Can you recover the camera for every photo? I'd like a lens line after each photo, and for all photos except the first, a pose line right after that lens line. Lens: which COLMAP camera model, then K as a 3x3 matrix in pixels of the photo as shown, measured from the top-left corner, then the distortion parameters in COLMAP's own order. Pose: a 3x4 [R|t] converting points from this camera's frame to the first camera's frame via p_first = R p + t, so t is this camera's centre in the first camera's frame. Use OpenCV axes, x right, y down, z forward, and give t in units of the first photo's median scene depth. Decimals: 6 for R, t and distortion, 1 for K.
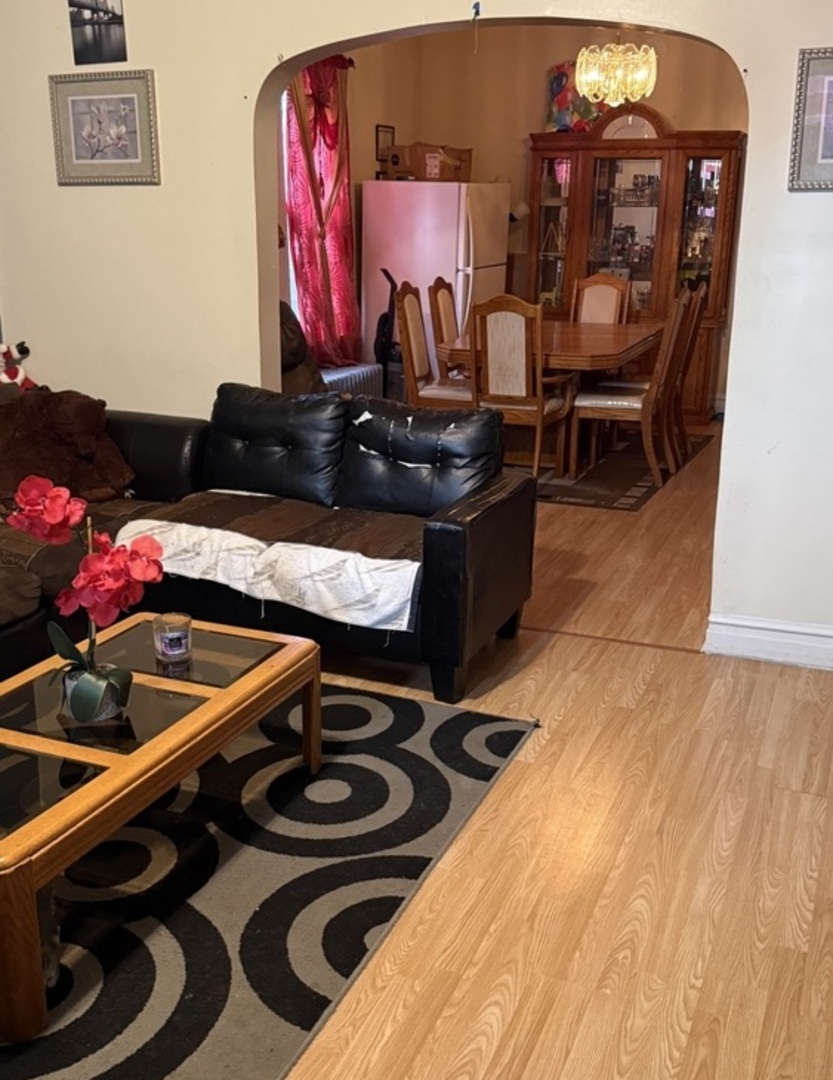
lens RADIAL K [[1087.1, 0, 416.5], [0, 1087.1, 540.0], [0, 0, 1]] dist [0.153139, -0.331054]
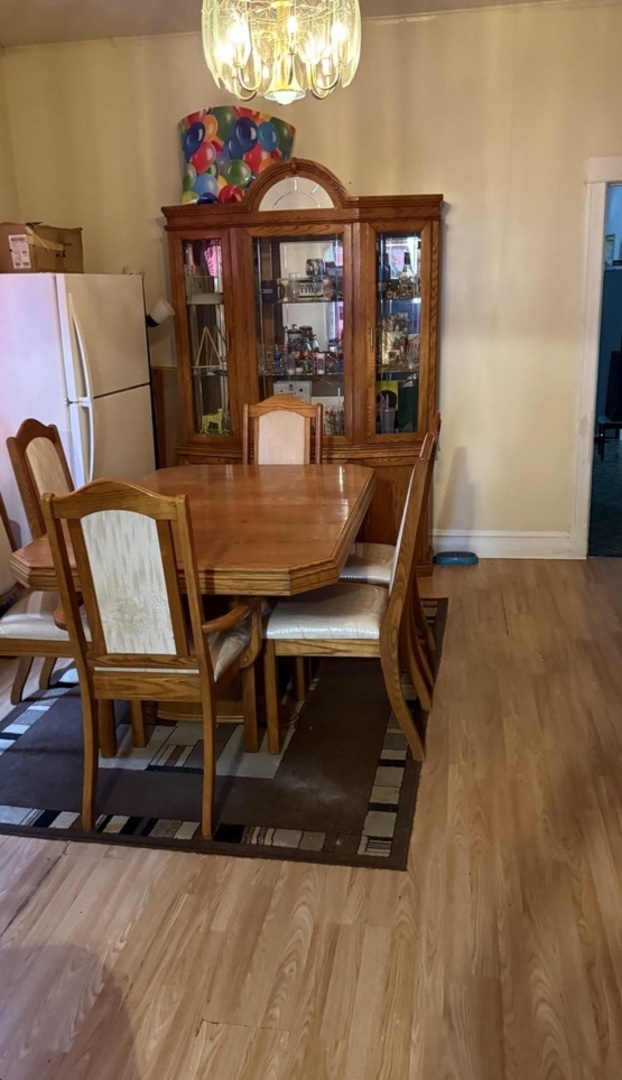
lens RADIAL K [[843.2, 0, 311.0], [0, 843.2, 540.0], [0, 0, 1]] dist [0.227520, -0.562332]
pose [[0.975193, -0.094599, 0.200125, 0.066340], [0.100281, 0.994788, -0.018428, -0.132783], [-0.197339, 0.038040, 0.979597, 0.443637]]
